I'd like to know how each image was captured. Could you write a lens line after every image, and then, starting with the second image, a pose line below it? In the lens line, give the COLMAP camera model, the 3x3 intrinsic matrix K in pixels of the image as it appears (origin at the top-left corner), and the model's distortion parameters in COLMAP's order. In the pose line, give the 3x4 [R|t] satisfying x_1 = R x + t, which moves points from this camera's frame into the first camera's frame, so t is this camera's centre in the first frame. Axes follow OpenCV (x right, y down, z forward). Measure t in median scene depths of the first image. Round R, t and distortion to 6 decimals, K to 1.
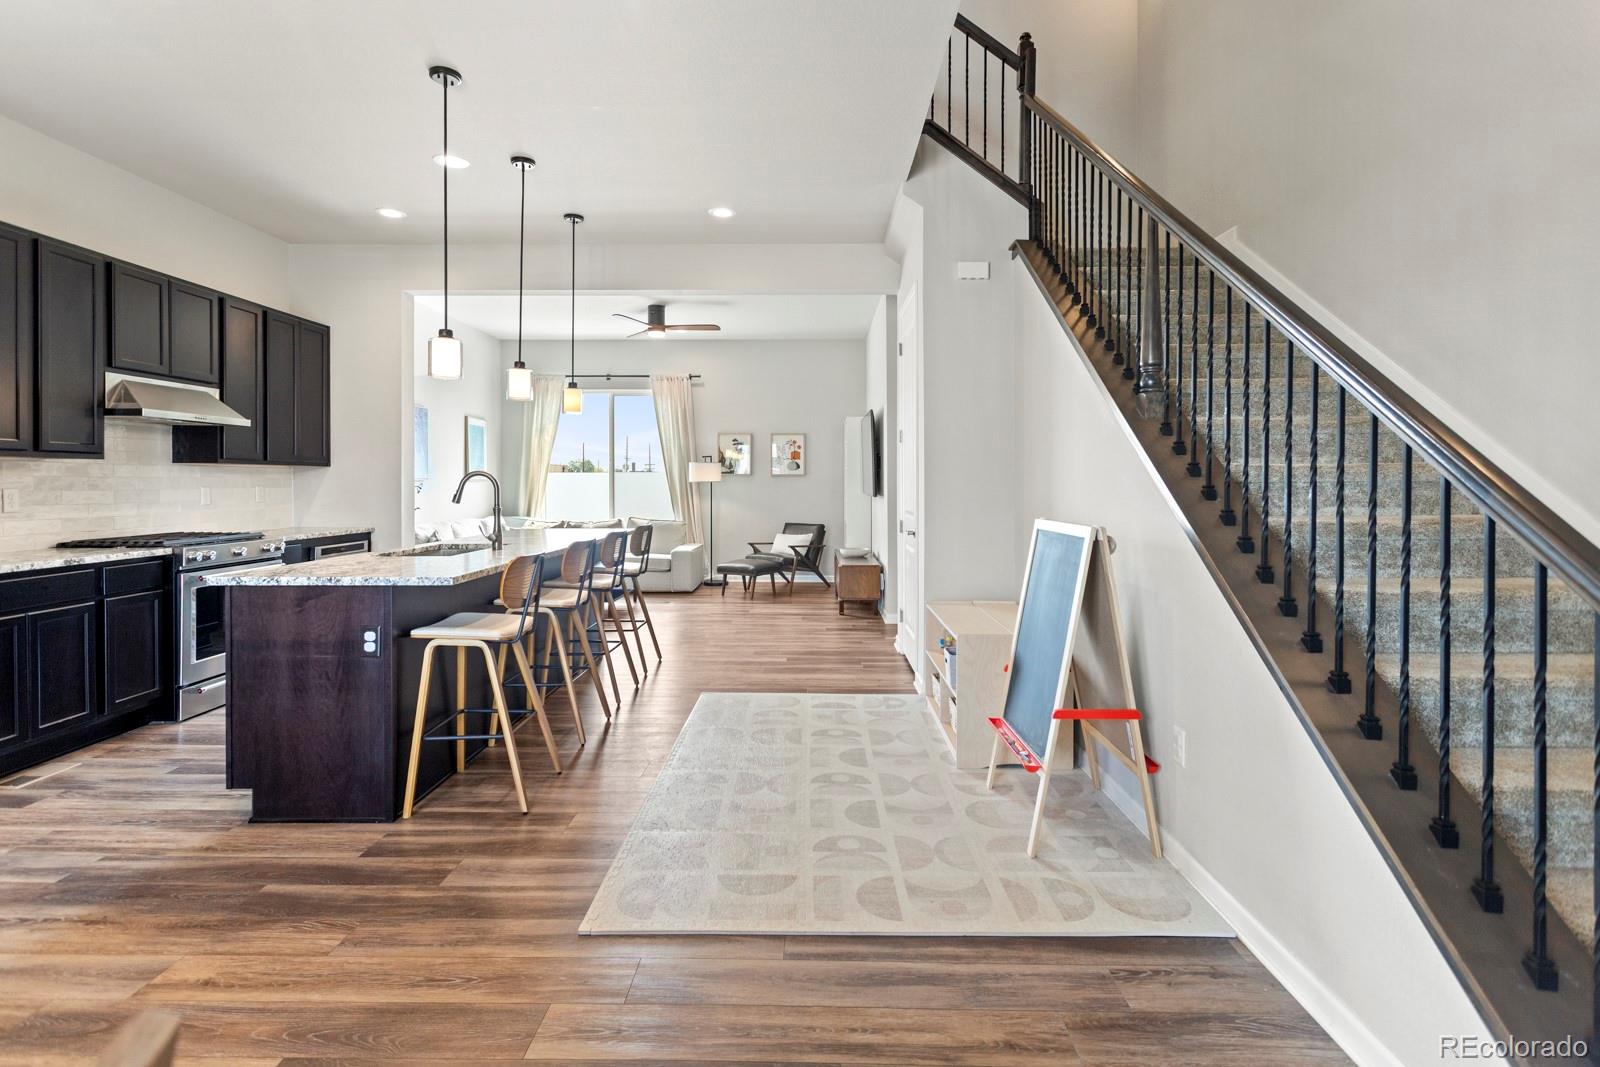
lens RADIAL K [[764.8, 0, 808.7], [0, 764.8, 490.7], [0, 0, 1]] dist [-0.004376, 0.004230]
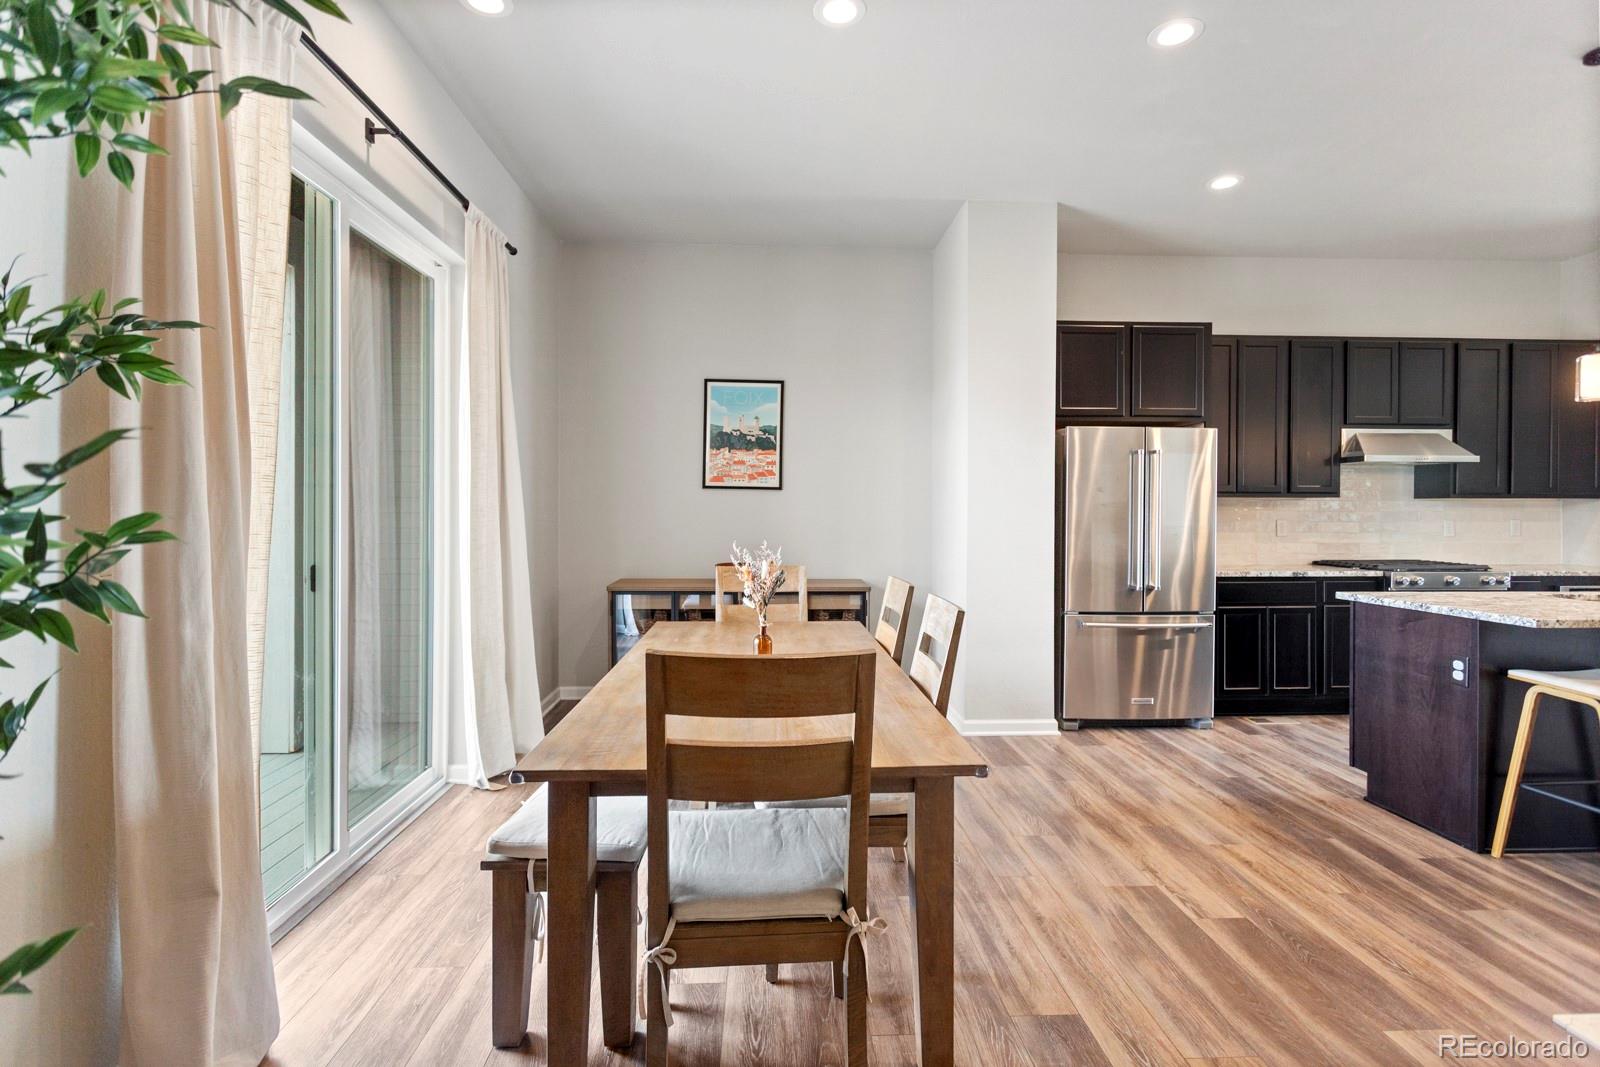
lens RADIAL K [[764.8, 0, 791.6], [0, 764.8, 514.8], [0, 0, 1]] dist [-0.004376, 0.004230]
pose [[0.052704, 0.005453, -0.998595, 0.295466], [-0.014878, 0.999878, 0.004675, -0.004347], [0.998499, 0.014611, 0.052779, 0.023376]]
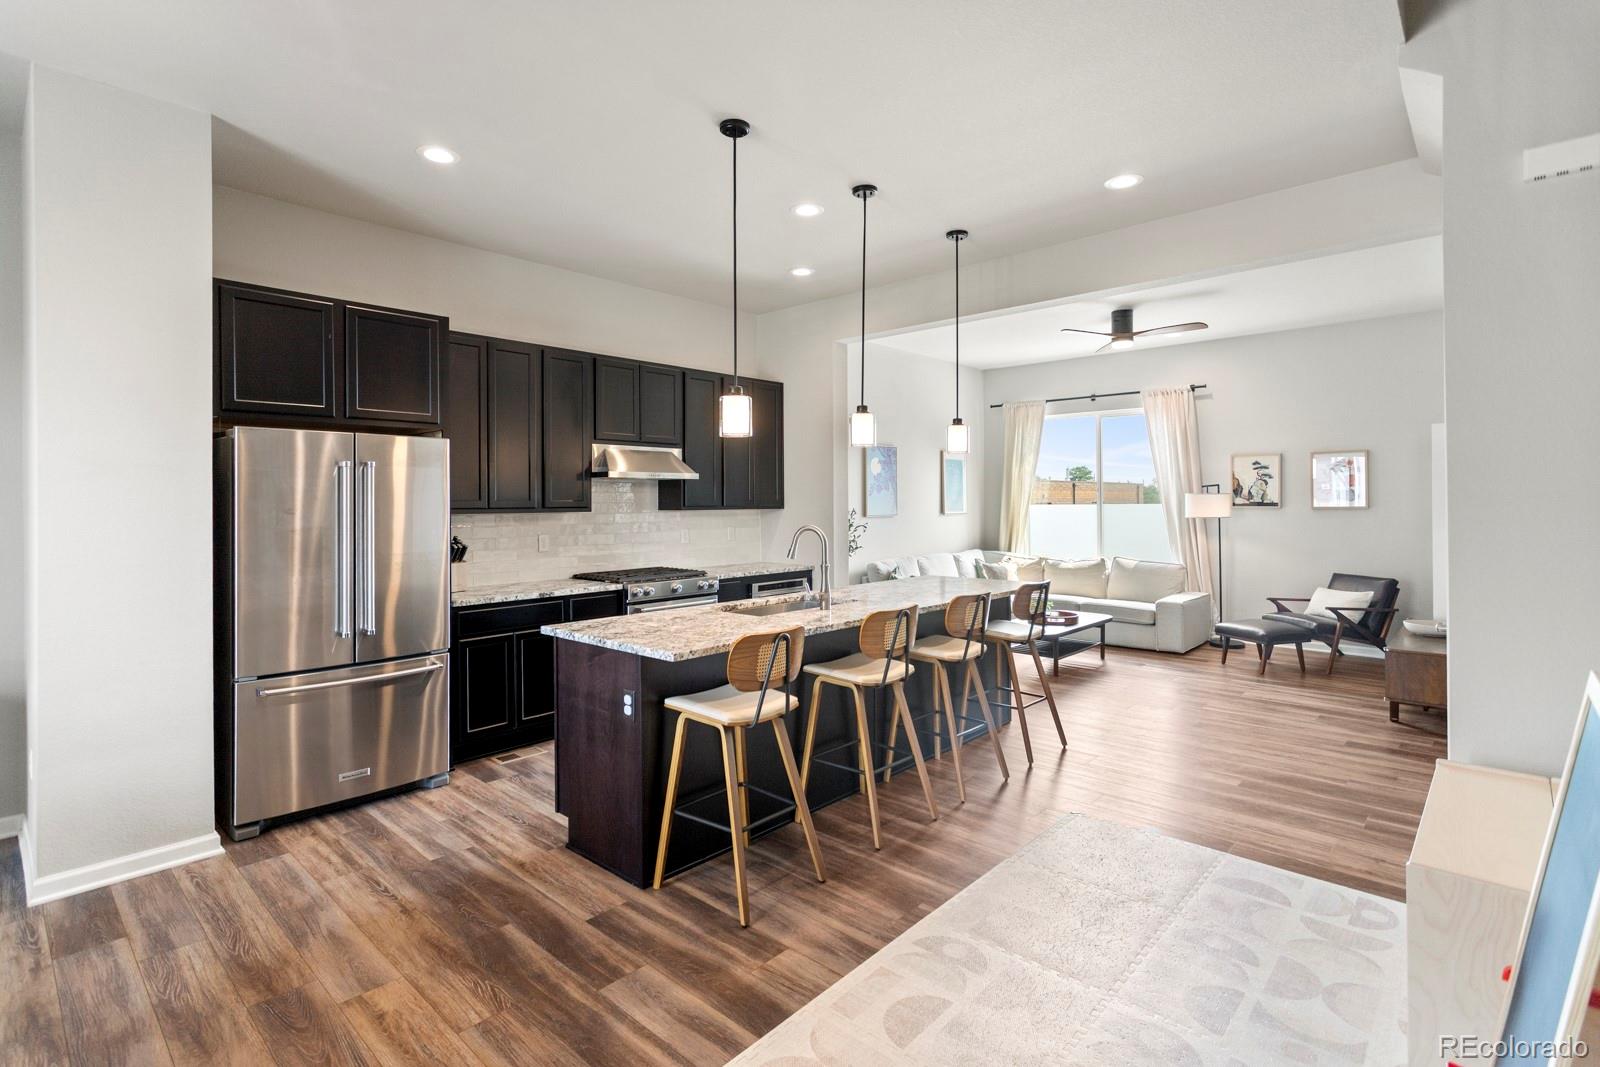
lens RADIAL K [[764.8, 0, 804.0], [0, 764.8, 504.3], [0, 0, 1]] dist [-0.004376, 0.004230]
pose [[0.744616, -0.002829, -0.667488, 0.200380], [-0.001754, 0.999979, -0.006196, -0.045949], [0.667491, 0.005785, 0.744595, 0.279127]]
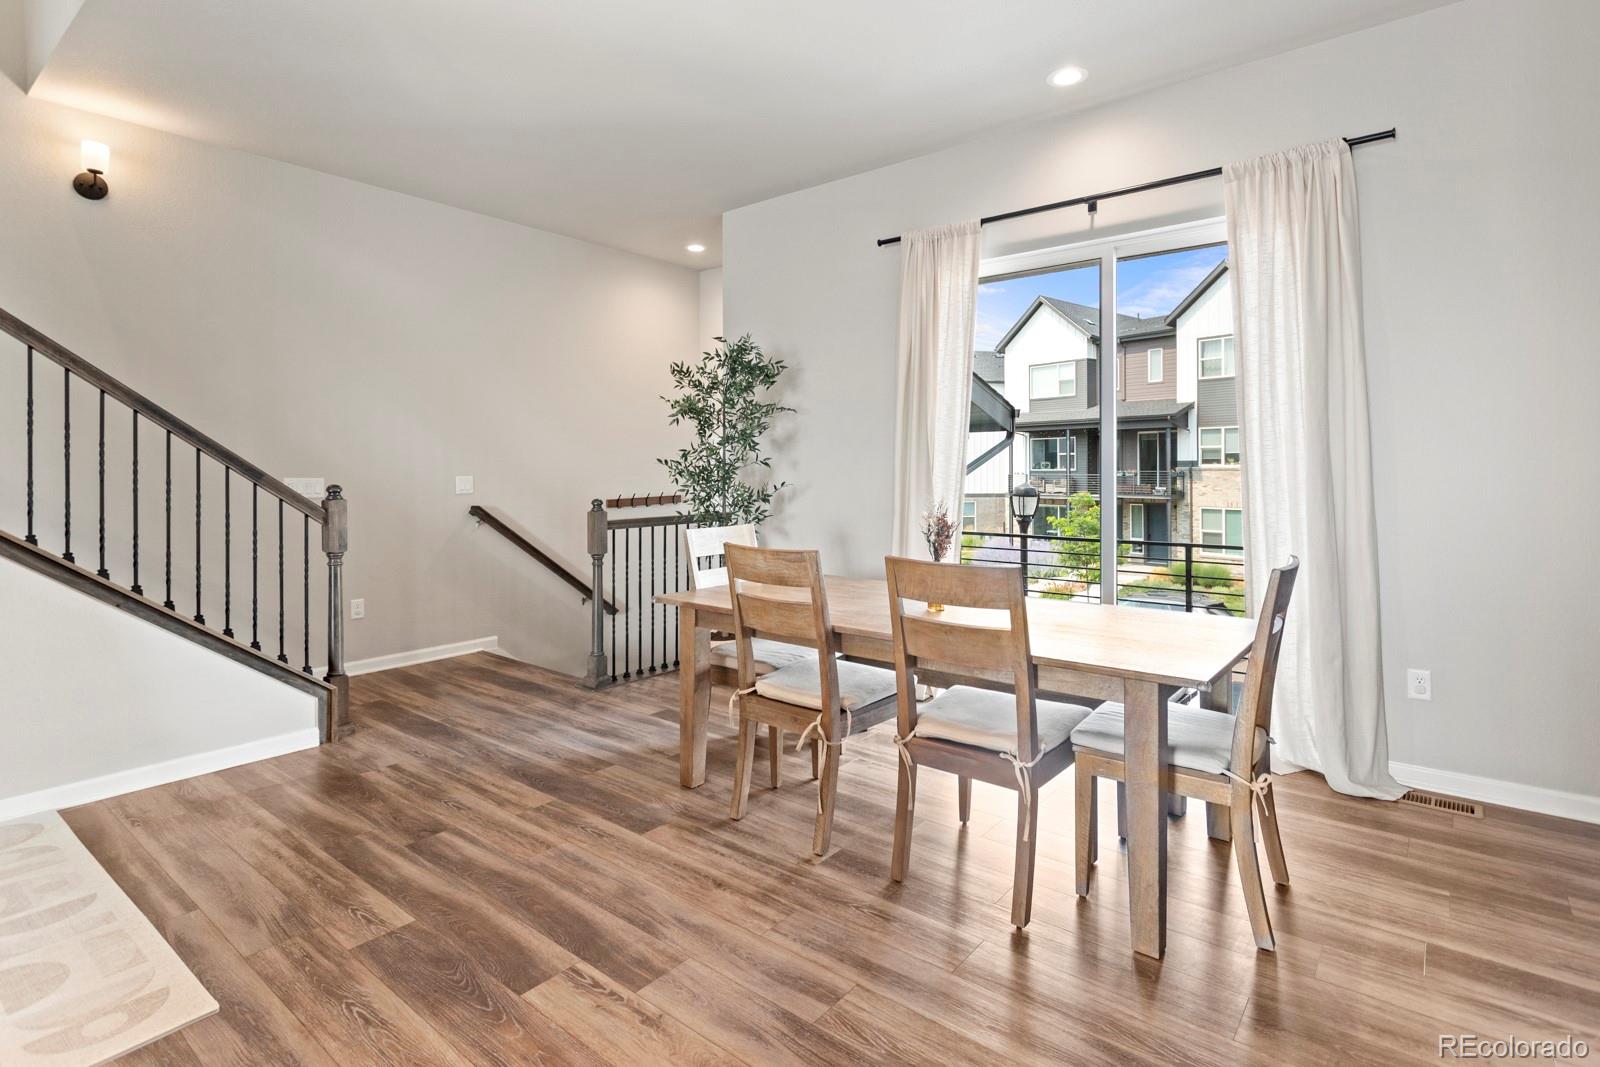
lens RADIAL K [[804.7, 0, 826.3], [0, 804.7, 467.6], [0, 0, 1]] dist [0.004577, 0.000933]
pose [[-0.793506, 0.000645, 0.608562, -0.734658], [0.008206, 0.999920, 0.009641, -0.011584], [-0.608507, 0.012644, -0.793448, 0.690757]]
